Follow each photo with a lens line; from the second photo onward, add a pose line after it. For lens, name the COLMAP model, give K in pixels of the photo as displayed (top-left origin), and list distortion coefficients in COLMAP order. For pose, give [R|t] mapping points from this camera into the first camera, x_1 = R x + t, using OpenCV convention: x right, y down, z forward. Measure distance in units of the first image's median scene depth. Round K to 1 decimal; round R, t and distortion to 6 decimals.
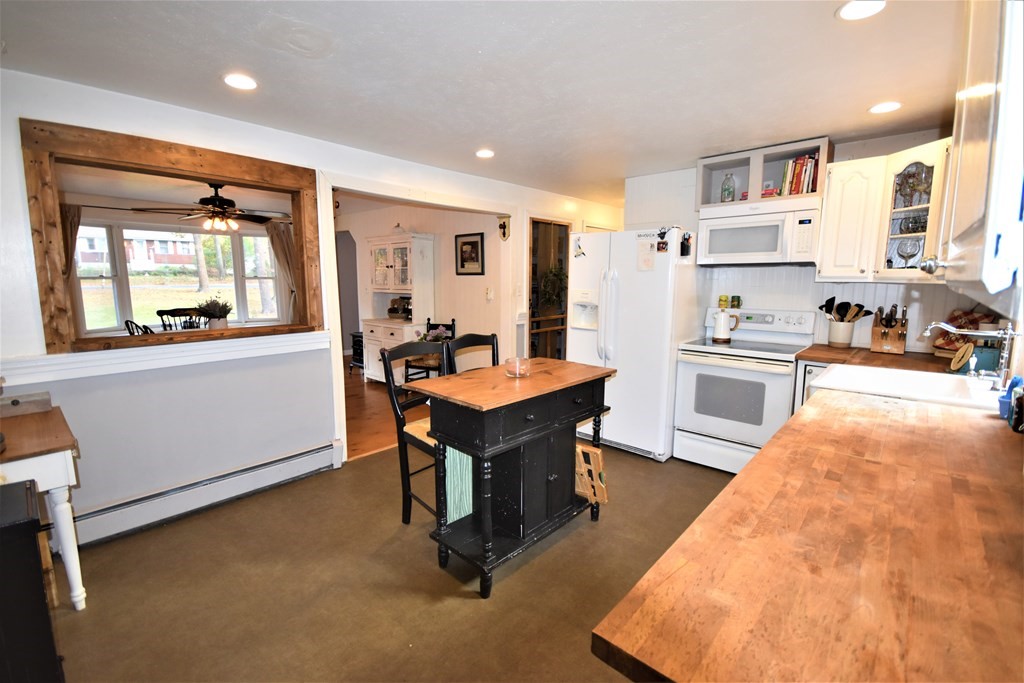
lens RADIAL K [[482.4, 0, 512.0], [0, 482.4, 341.5], [0, 0, 1]] dist [0.036230, 0.000042]
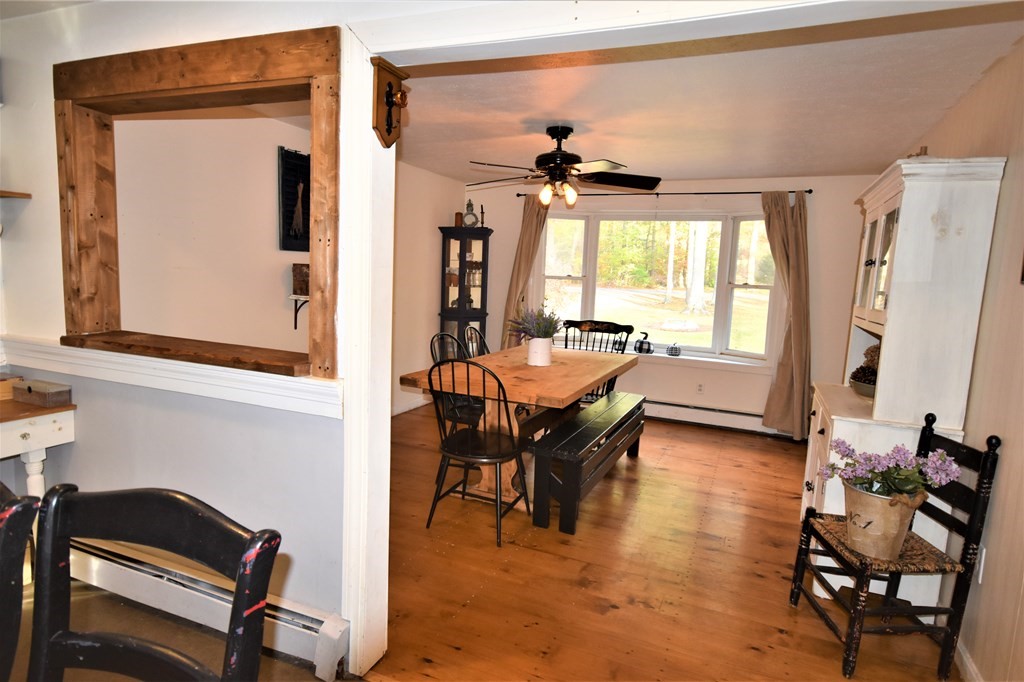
lens RADIAL K [[589.7, 0, 512.0], [0, 589.7, 341.0], [0, 0, 1]] dist [0.001905, 0.000480]
pose [[0.335831, 0.125494, -0.933525, 0.131277], [-0.173967, 0.982298, 0.069467, -0.091717], [0.925718, 0.139073, 0.351718, 0.683606]]
